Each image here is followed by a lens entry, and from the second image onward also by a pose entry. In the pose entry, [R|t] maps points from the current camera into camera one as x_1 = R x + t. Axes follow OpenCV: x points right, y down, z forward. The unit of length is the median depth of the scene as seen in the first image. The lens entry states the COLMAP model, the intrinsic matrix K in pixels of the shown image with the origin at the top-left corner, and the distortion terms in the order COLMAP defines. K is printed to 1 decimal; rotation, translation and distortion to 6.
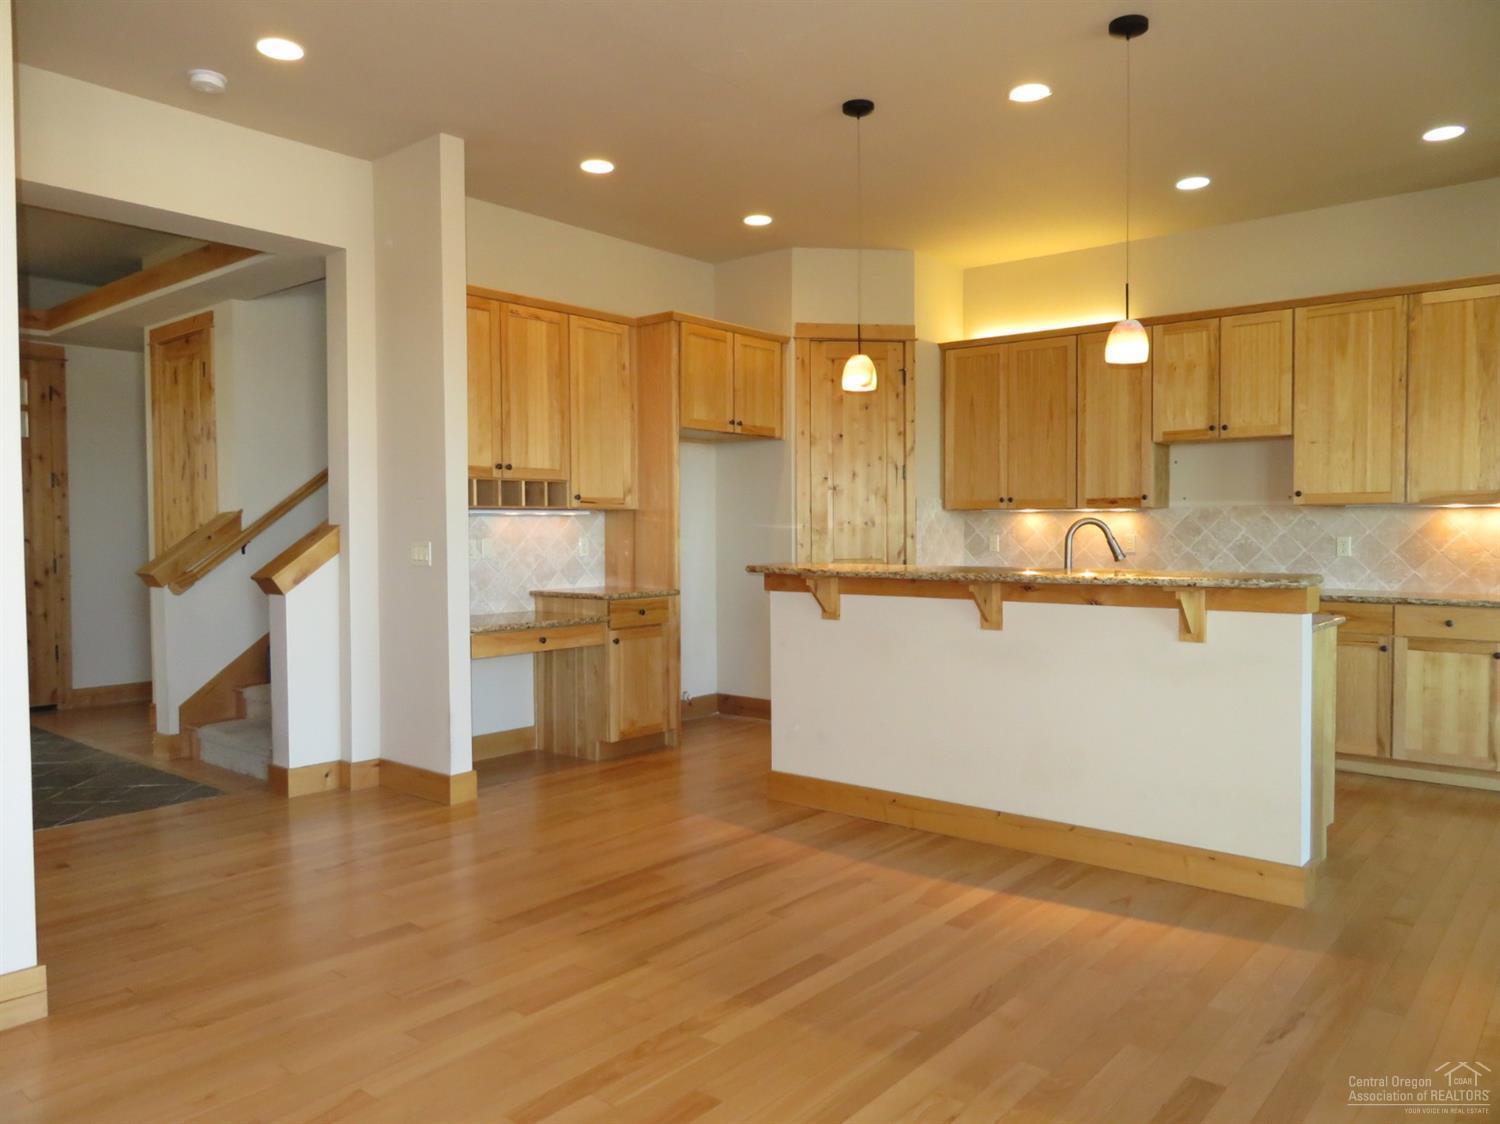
lens RADIAL K [[1098.3, 0, 750.0], [0, 1098.3, 562.0], [0, 0, 1]] dist [0.002075, 0.001454]
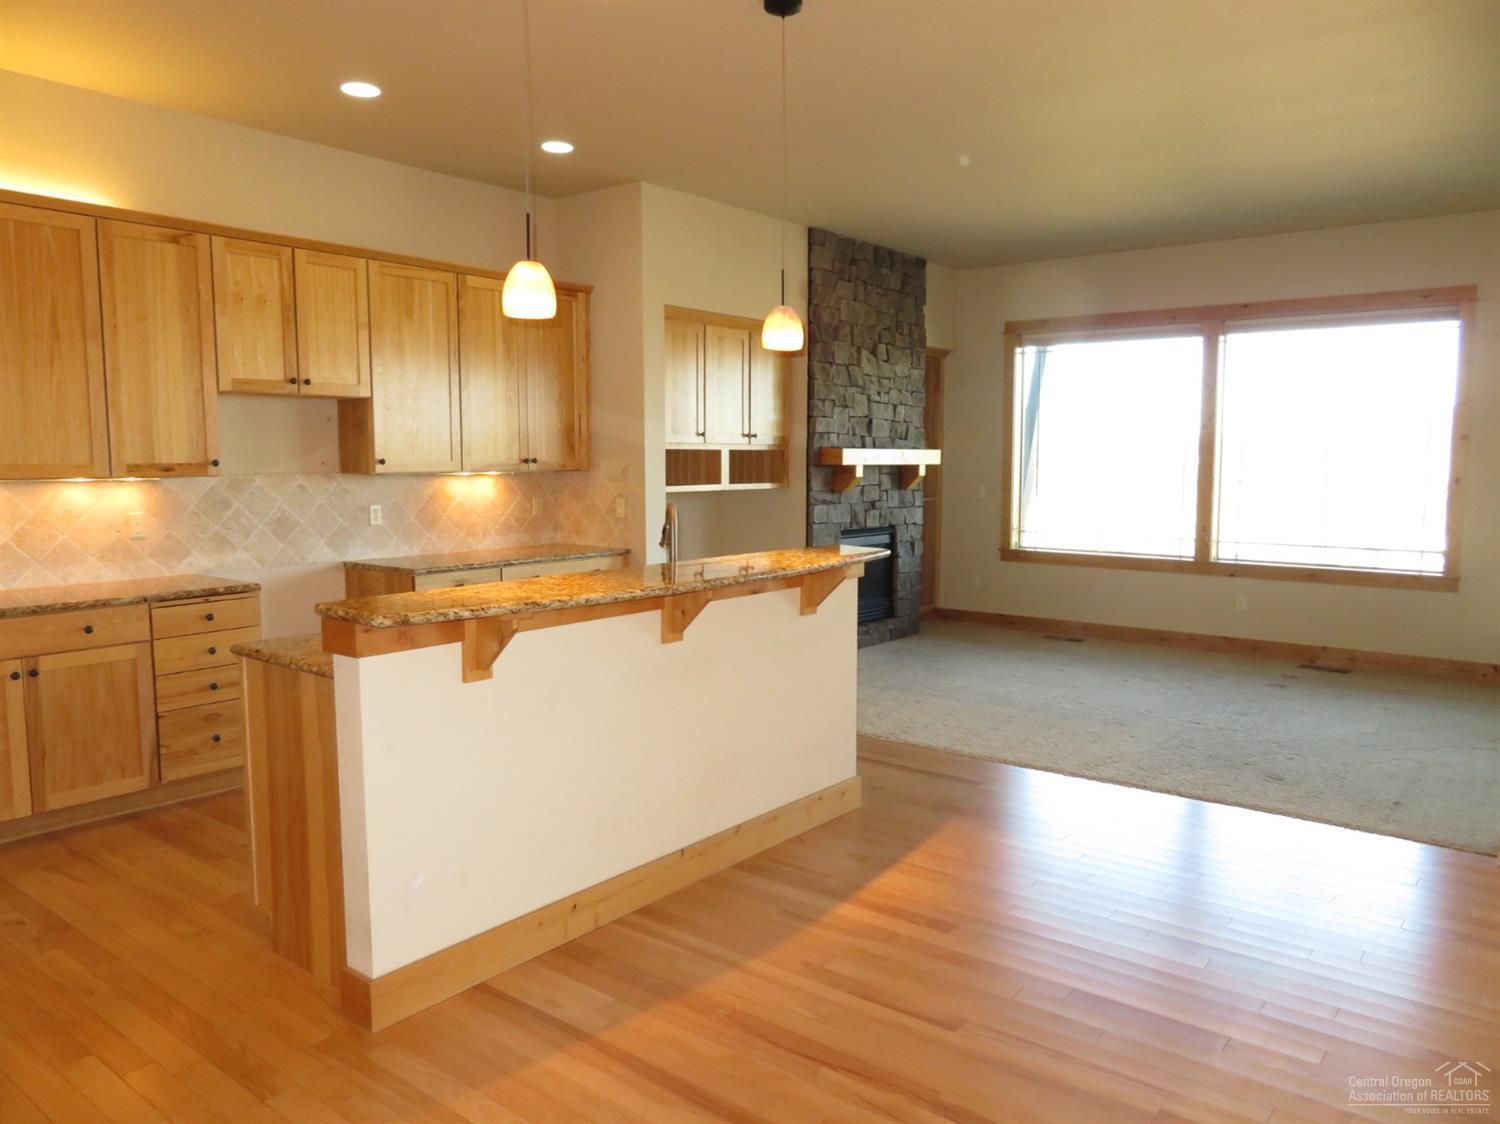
lens RADIAL K [[1072.4, 0, 750.0], [0, 1072.4, 562.0], [0, 0, 1]] dist [0.031656, -0.001981]
pose [[-0.018369, -0.096483, 0.995165, -0.425390], [0.034017, 0.994696, 0.097066, -0.054382], [-0.999252, 0.035636, -0.014990, 0.688849]]
